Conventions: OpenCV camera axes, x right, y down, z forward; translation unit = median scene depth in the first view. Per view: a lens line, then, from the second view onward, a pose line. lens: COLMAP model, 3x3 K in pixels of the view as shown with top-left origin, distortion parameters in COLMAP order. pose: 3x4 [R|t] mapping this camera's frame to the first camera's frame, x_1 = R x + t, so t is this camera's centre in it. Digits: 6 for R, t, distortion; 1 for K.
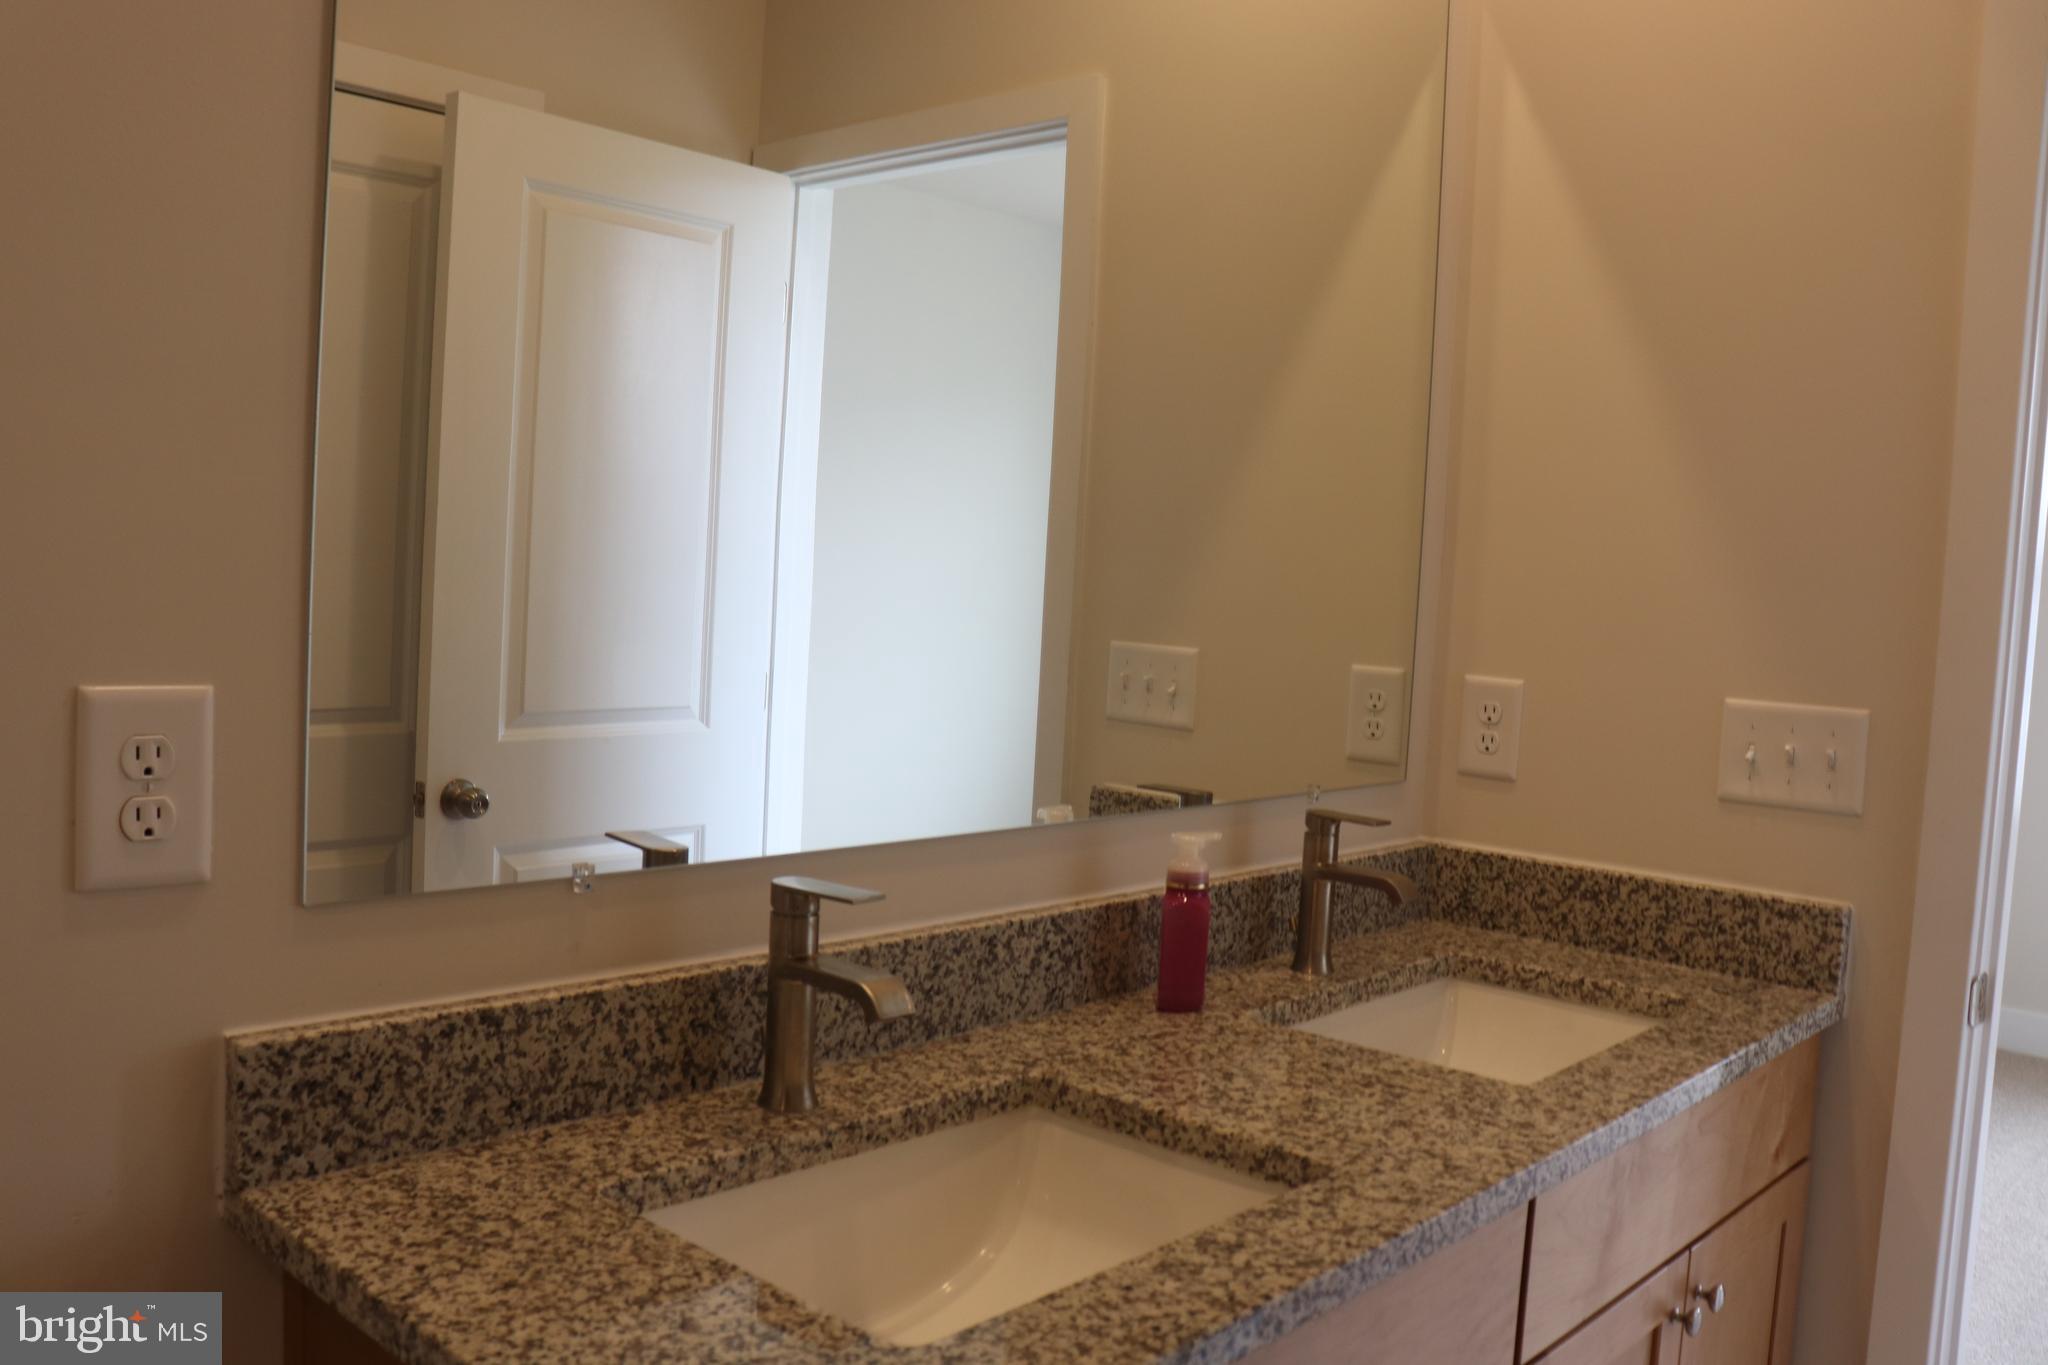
lens RADIAL K [[1703.8, 0, 1017.6], [0, 1703.8, 675.6], [0, 0, 1]] dist [-0.169332, 0.144459]
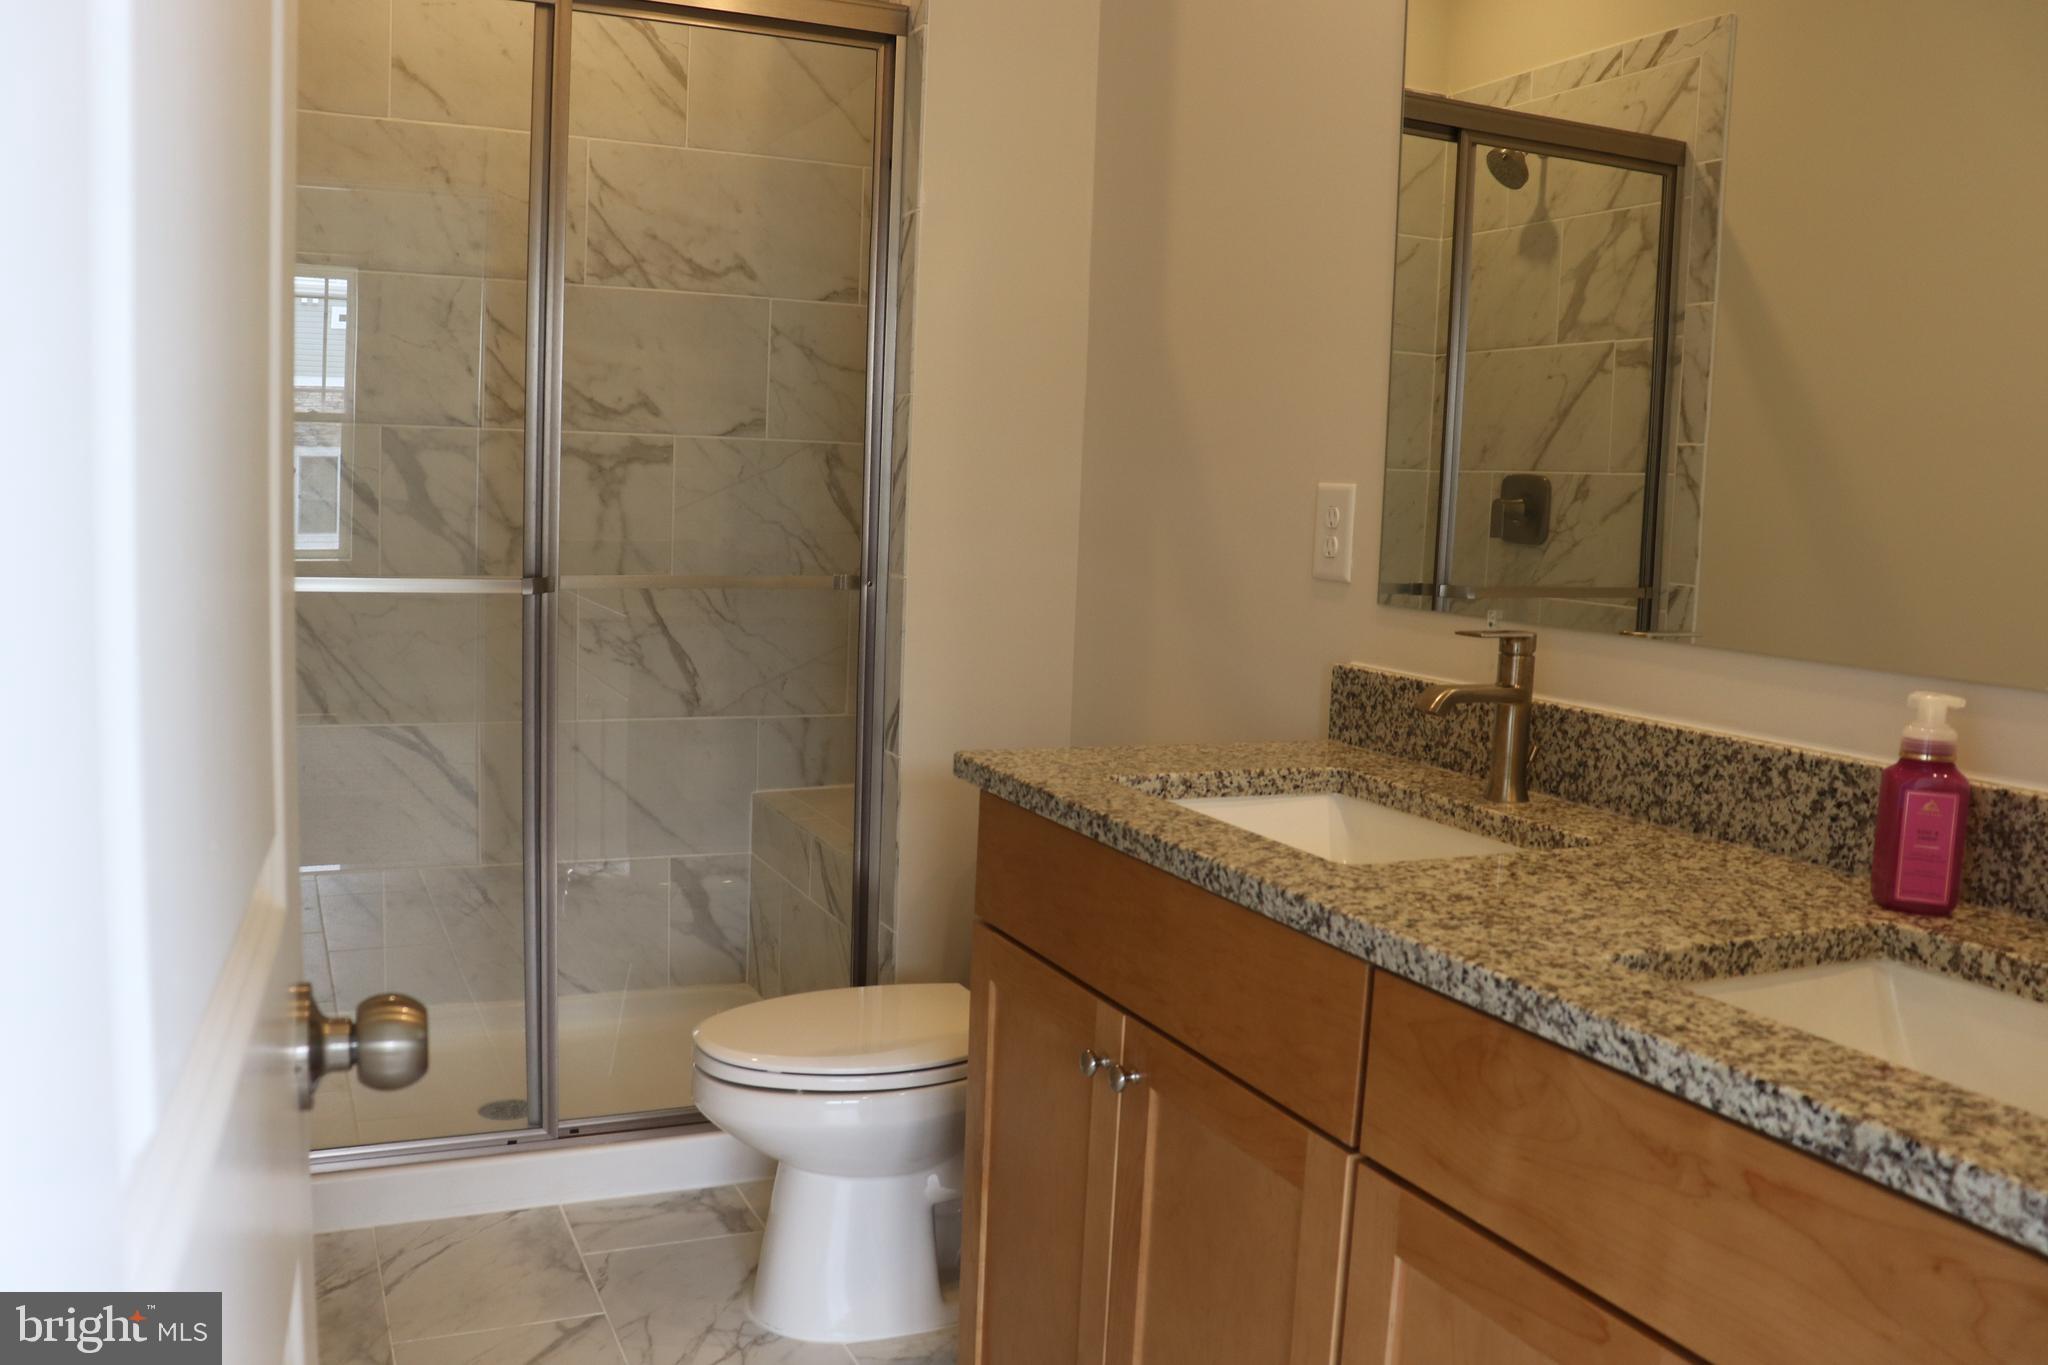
lens RADIAL K [[1703.8, 0, 1023.7], [0, 1703.8, 685.3], [0, 0, 1]] dist [-0.169332, 0.144459]
pose [[-0.383938, 0.033600, -0.922747, 1.088734], [-0.120376, 0.988988, 0.086098, 0.082379], [0.915479, 0.144133, -0.375666, 0.991098]]
